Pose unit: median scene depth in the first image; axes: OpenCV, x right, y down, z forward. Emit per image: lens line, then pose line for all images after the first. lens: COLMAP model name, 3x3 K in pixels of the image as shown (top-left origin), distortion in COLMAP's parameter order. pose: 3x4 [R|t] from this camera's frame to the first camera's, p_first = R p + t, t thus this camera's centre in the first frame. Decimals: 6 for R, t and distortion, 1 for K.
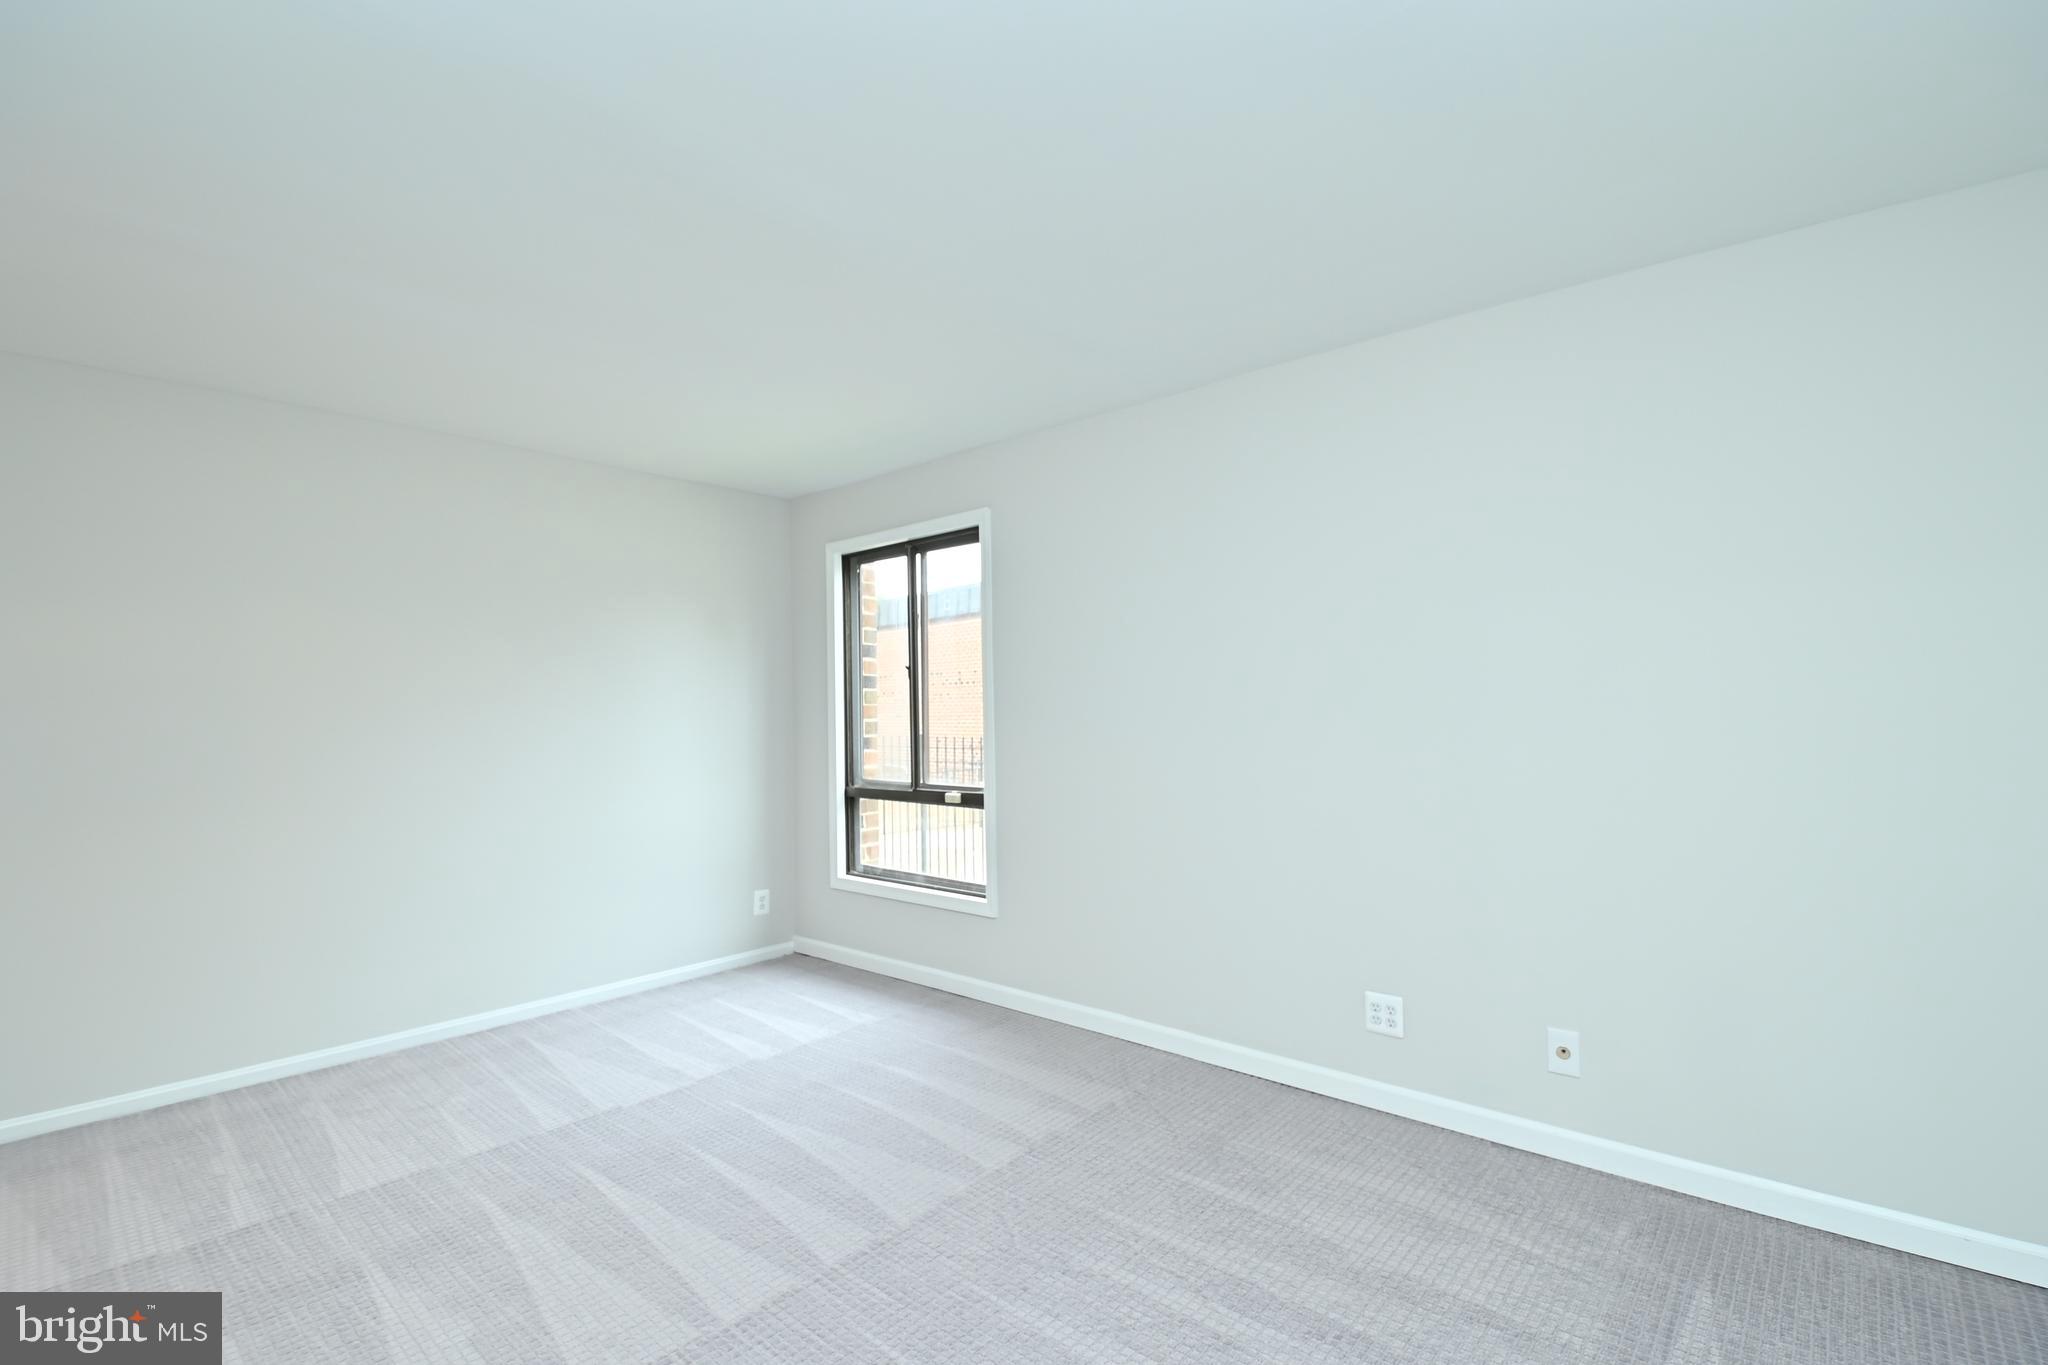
lens RADIAL K [[896.7, 0, 1016.3], [0, 896.7, 690.4], [0, 0, 1]] dist [-0.002816, -0.011493]
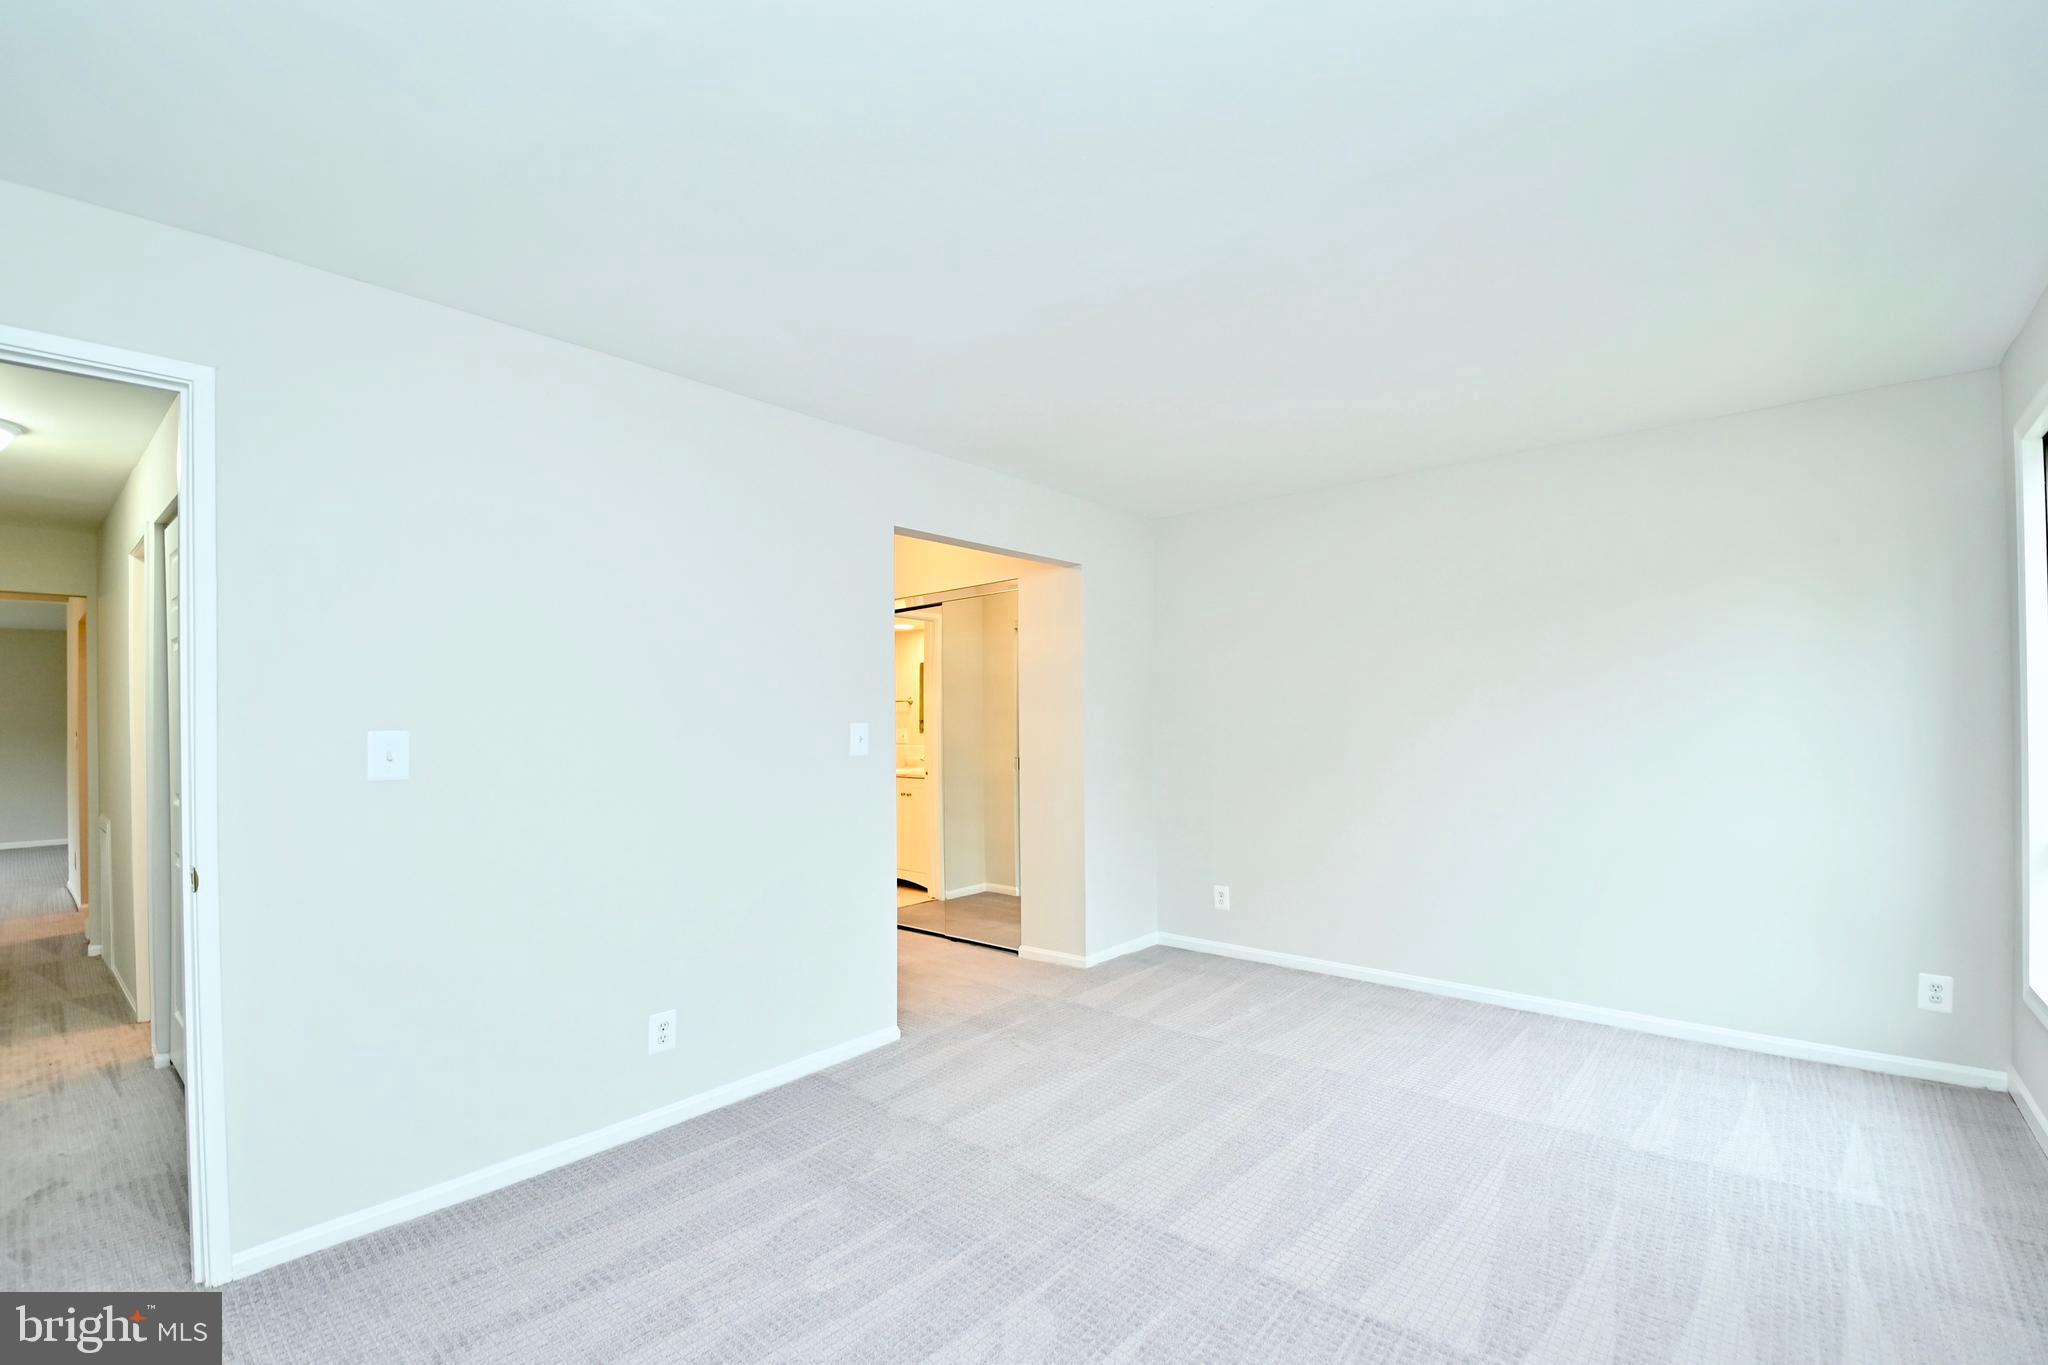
lens RADIAL K [[896.7, 0, 1022.8], [0, 896.7, 696.2], [0, 0, 1]] dist [-0.002816, -0.011493]
pose [[0.030597, -0.004786, -0.999520, 0.456054], [0.031767, 0.999488, -0.003814, -0.001920], [0.999027, -0.031635, 0.030734, 0.415091]]
